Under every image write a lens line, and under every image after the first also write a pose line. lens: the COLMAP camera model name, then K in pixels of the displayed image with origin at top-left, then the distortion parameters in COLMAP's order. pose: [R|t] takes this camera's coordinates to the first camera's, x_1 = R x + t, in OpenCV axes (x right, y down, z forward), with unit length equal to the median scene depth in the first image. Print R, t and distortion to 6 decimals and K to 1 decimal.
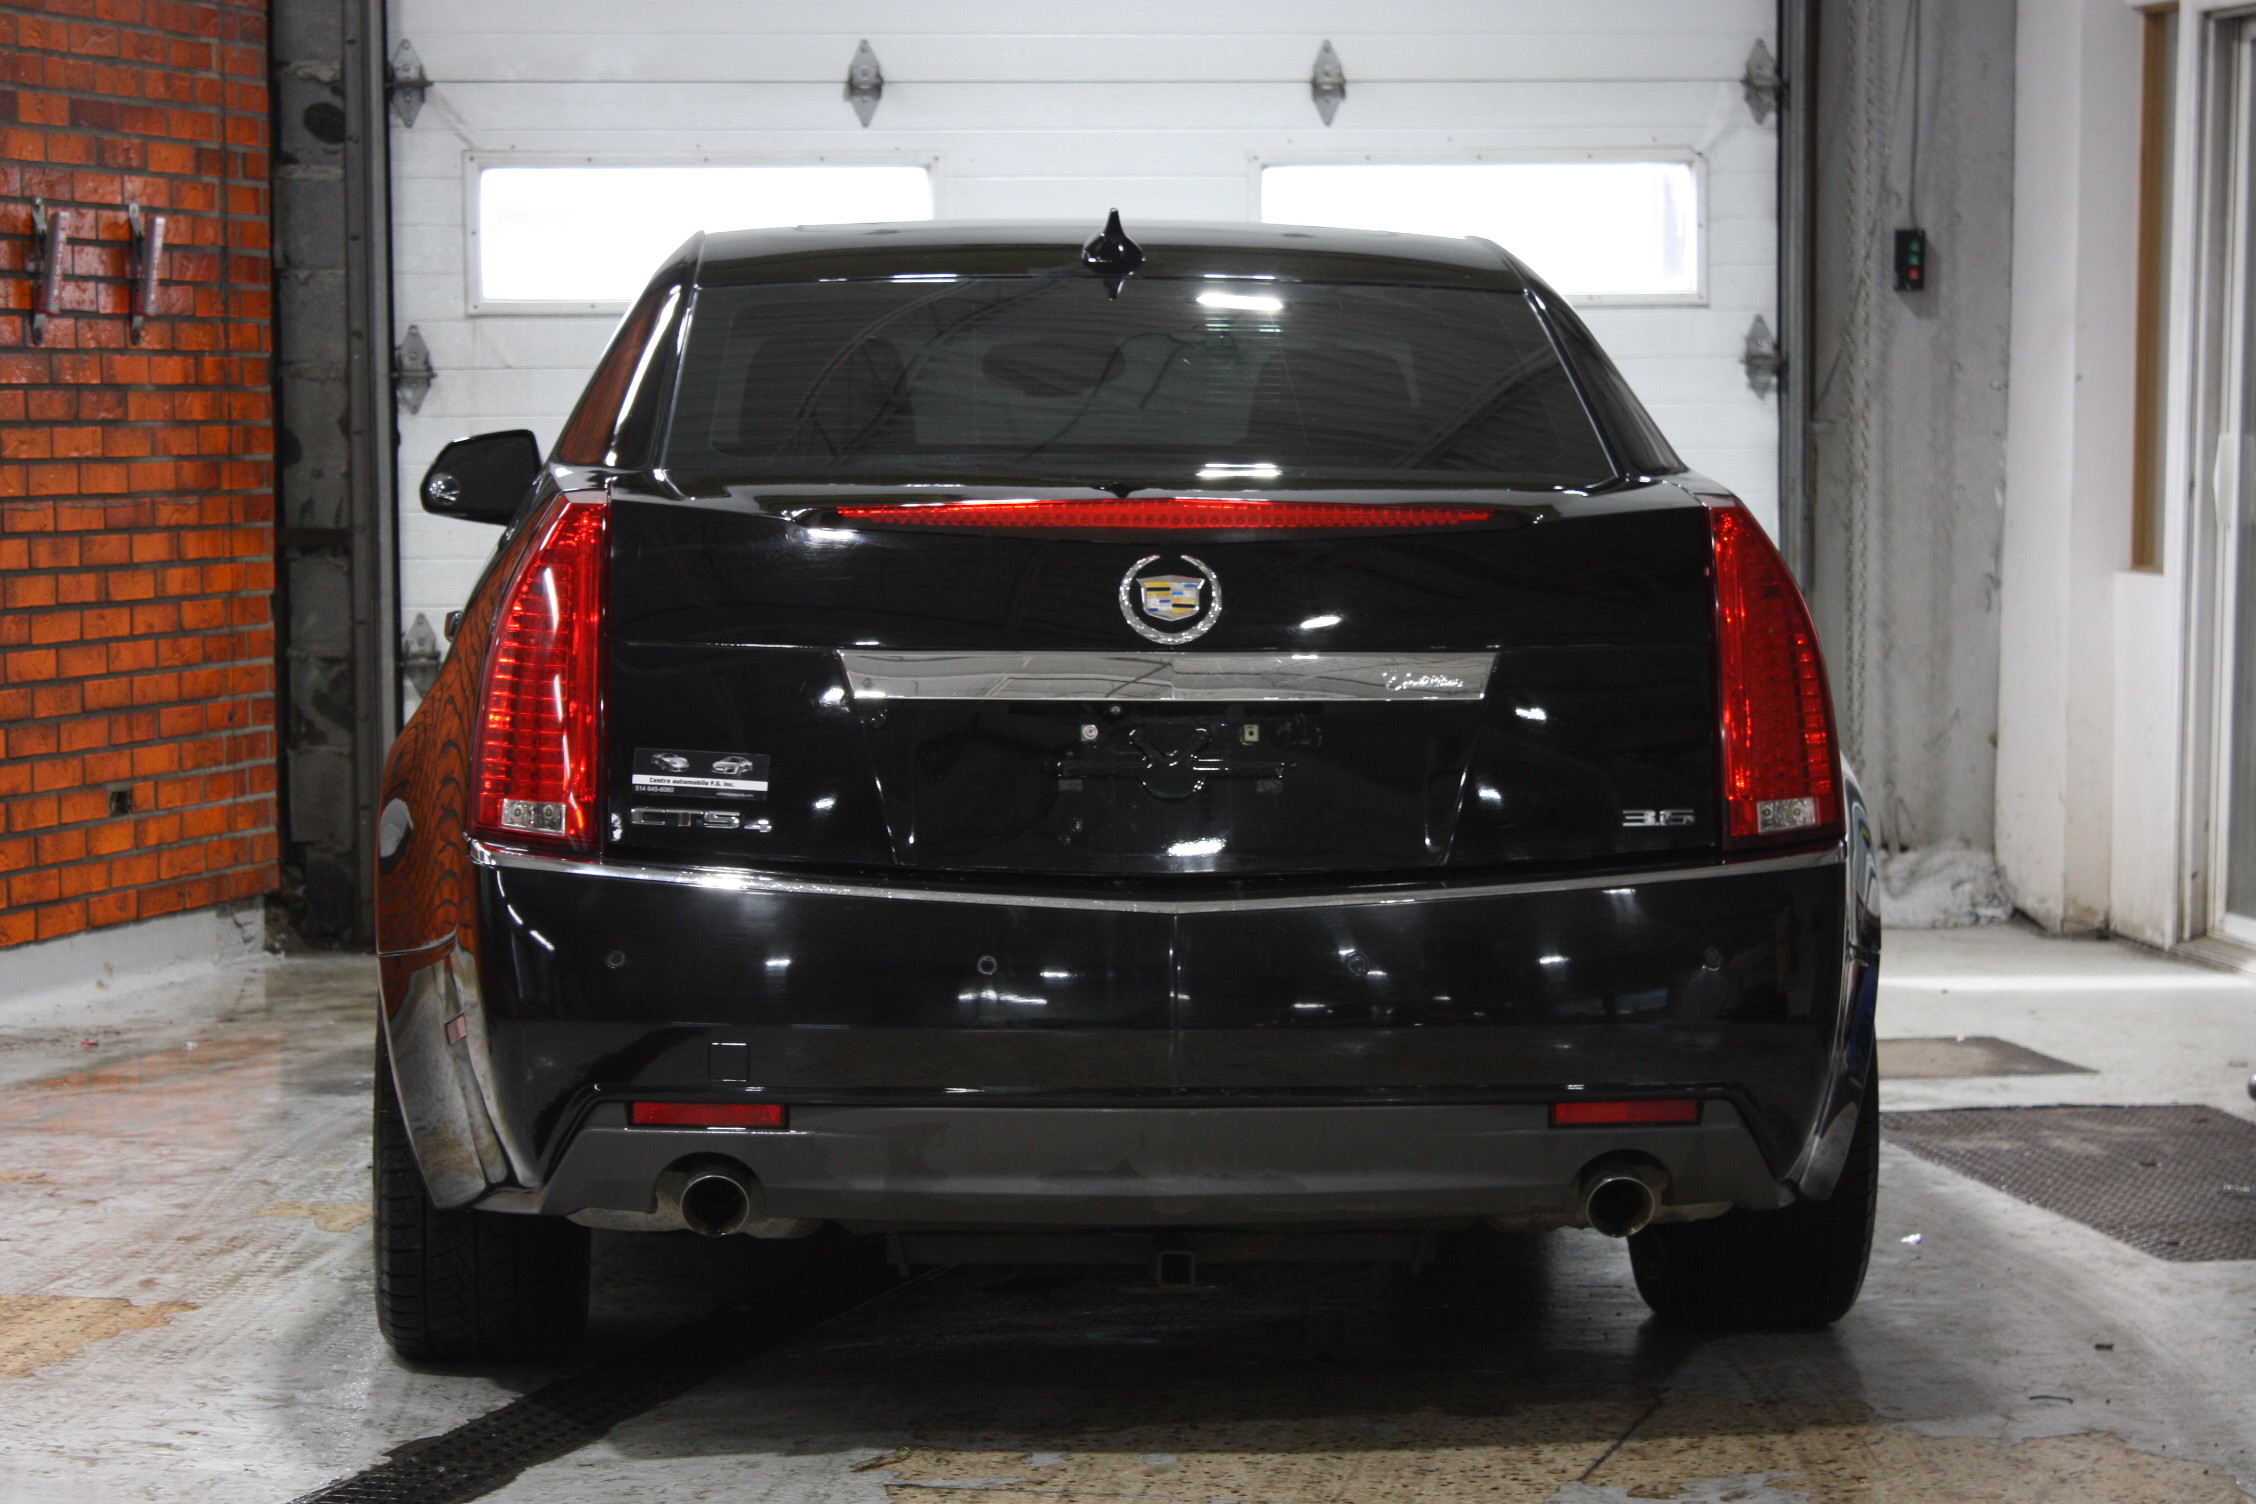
lens RADIAL K [[5561.9, 0, 1124.1], [0, 5561.9, 751.8], [0, 0, 1]] dist [0.118704, 0.000000]
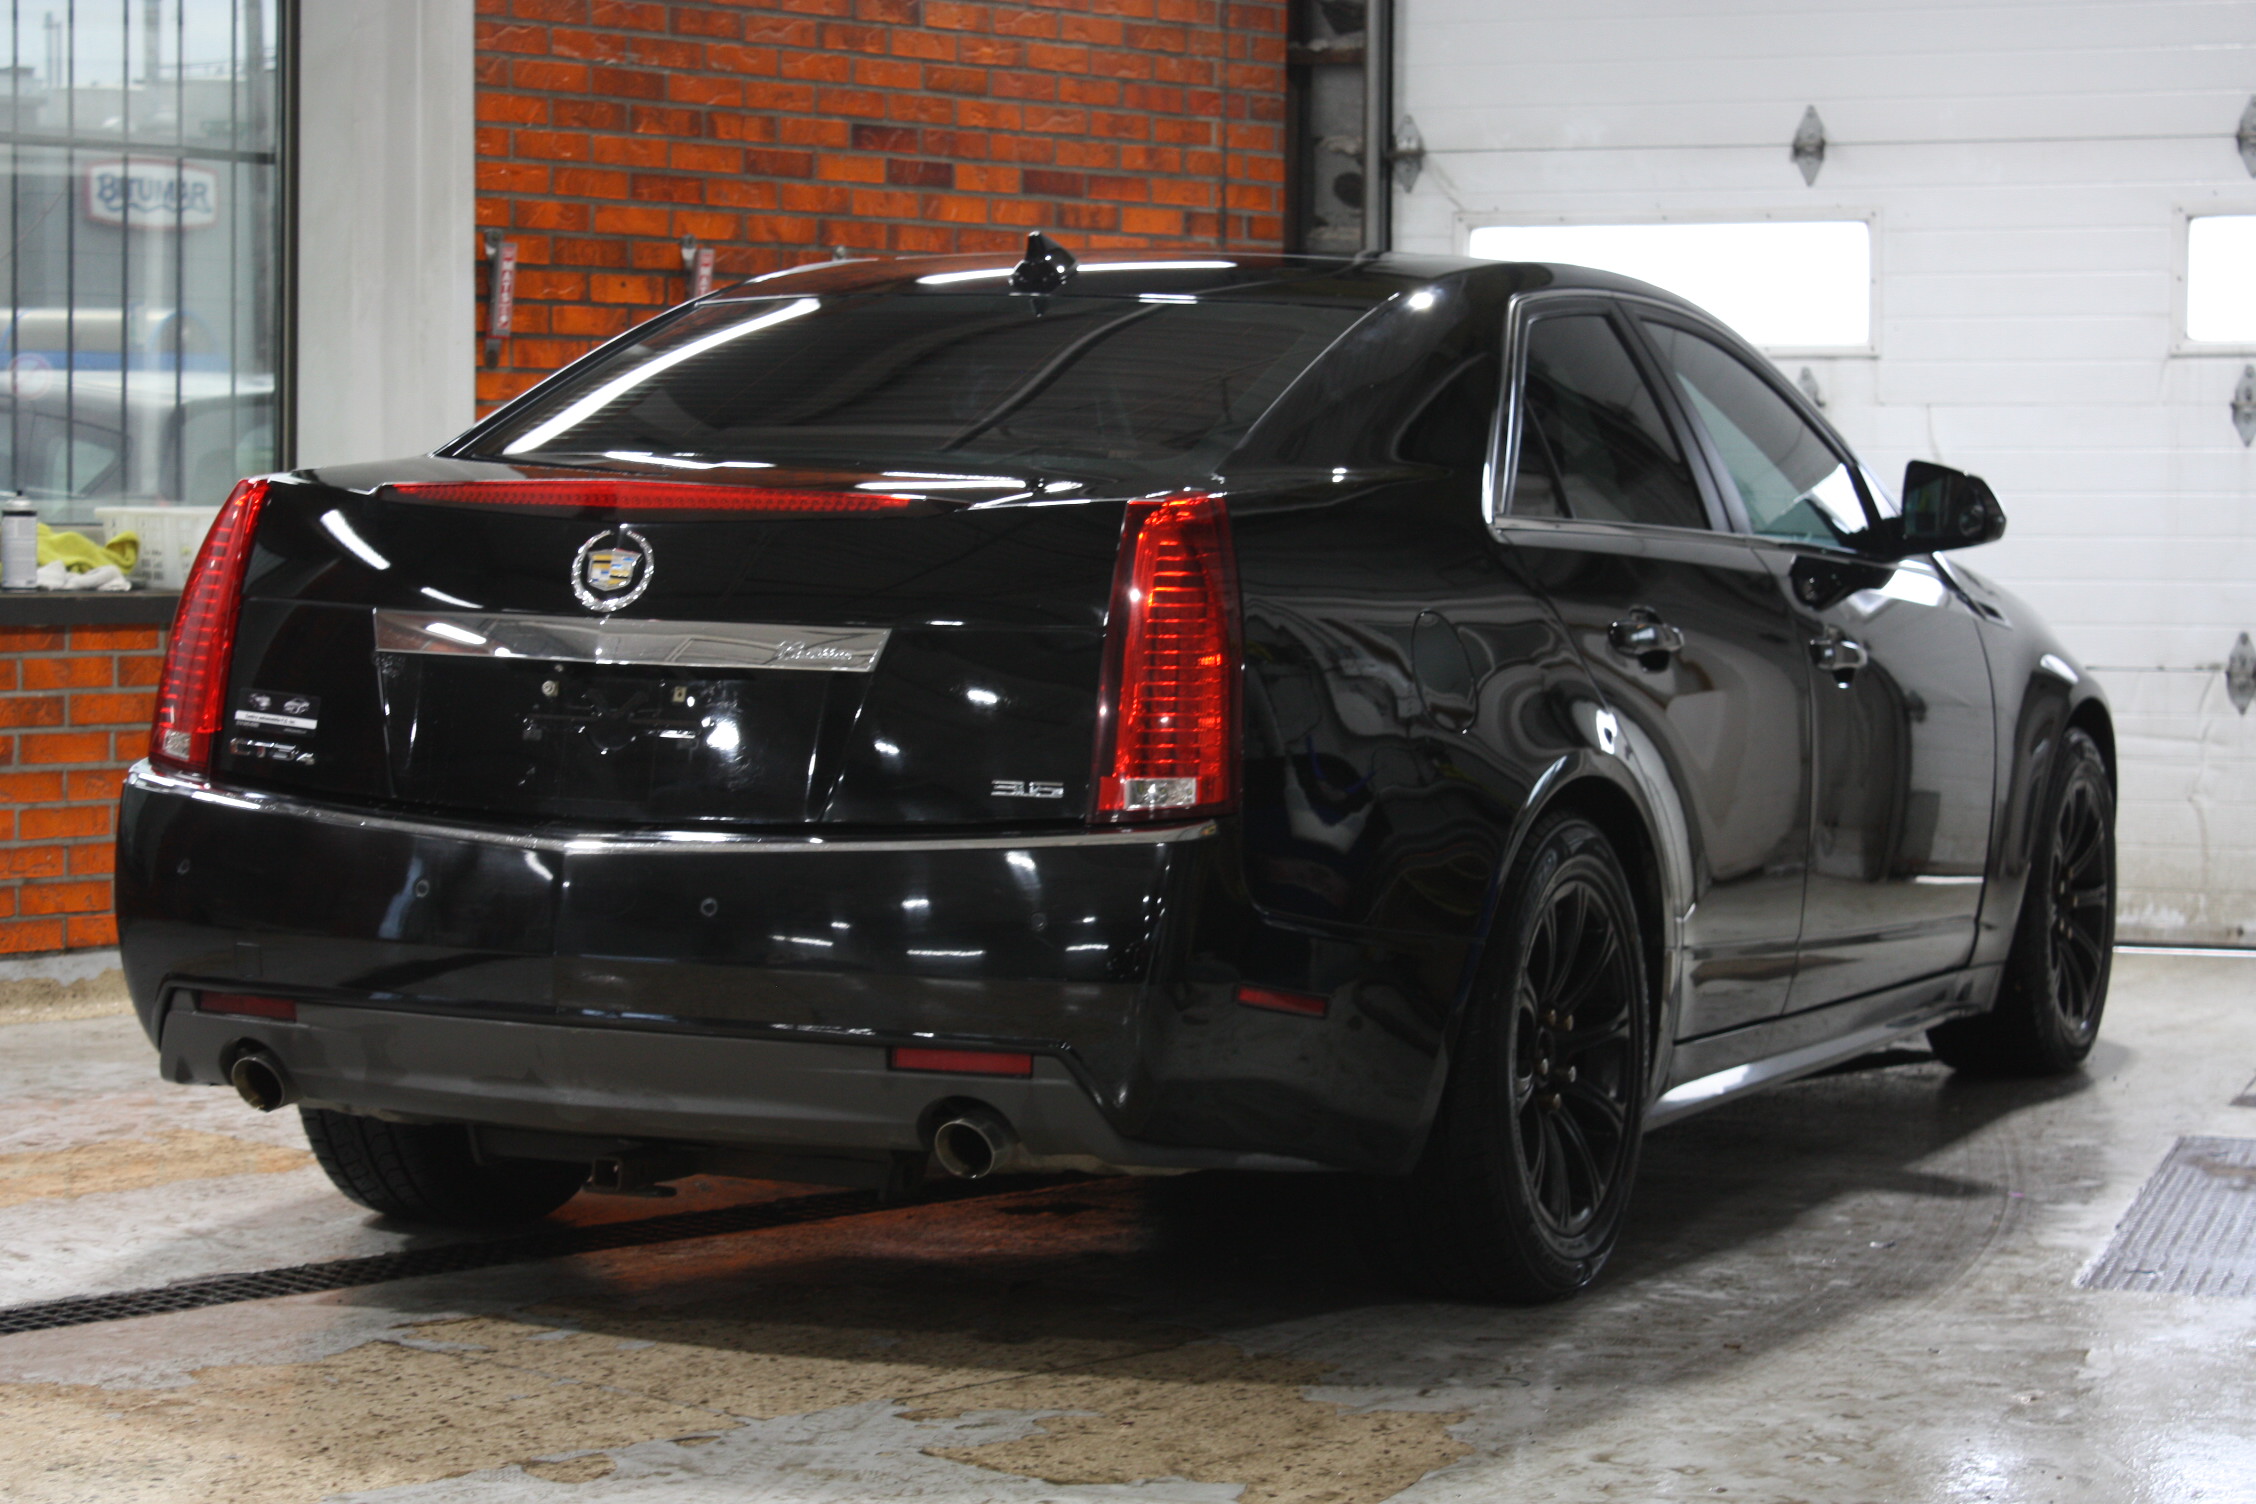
lens RADIAL K [[4886.5, 0, 1125.5], [0, 4886.5, 754.1], [0, 0, 1]] dist [0.105704, 0.000000]
pose [[0.880456, 0.042427, -0.472226, 0.315836], [-0.045513, 0.998952, 0.004892, -0.000175], [0.471938, 0.017185, 0.881464, 0.104837]]
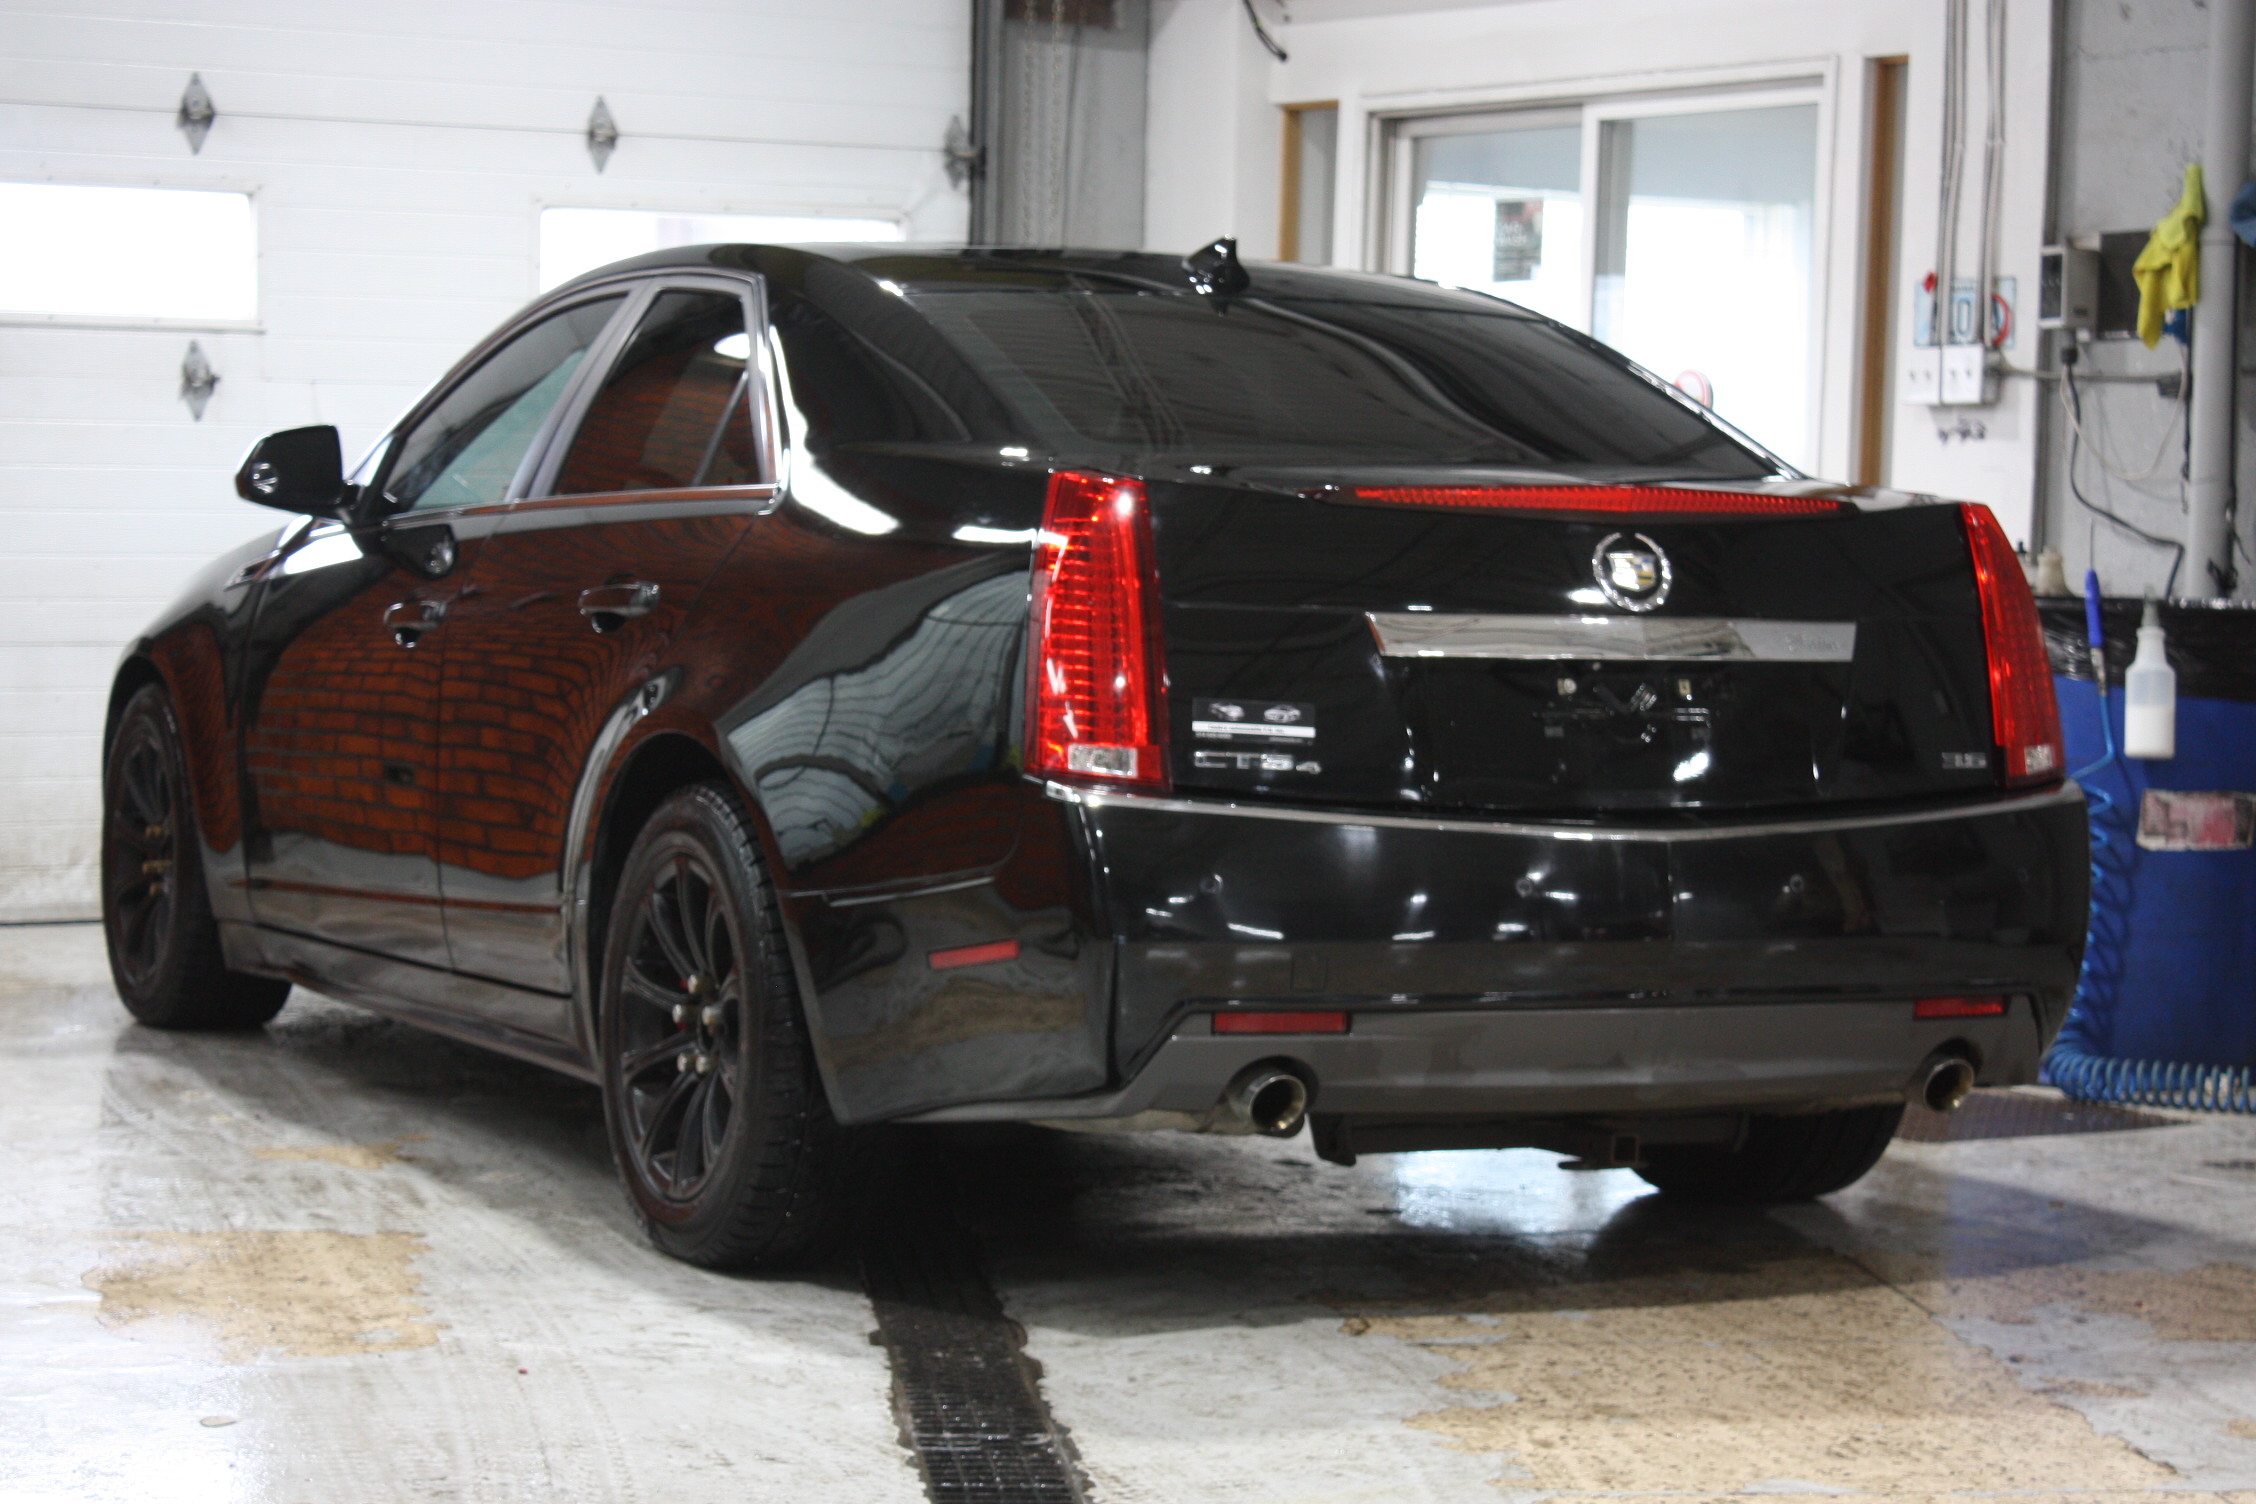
lens RADIAL K [[5156.2, 0, 1133.5], [0, 5156.2, 751.9], [0, 0, 1]] dist [0.098645, 0.000000]
pose [[0.922621, 0.000425, 0.385707, -0.283189], [0.002618, 0.999969, -0.007362, 0.010006], [-0.385699, 0.007802, 0.922592, 0.025013]]
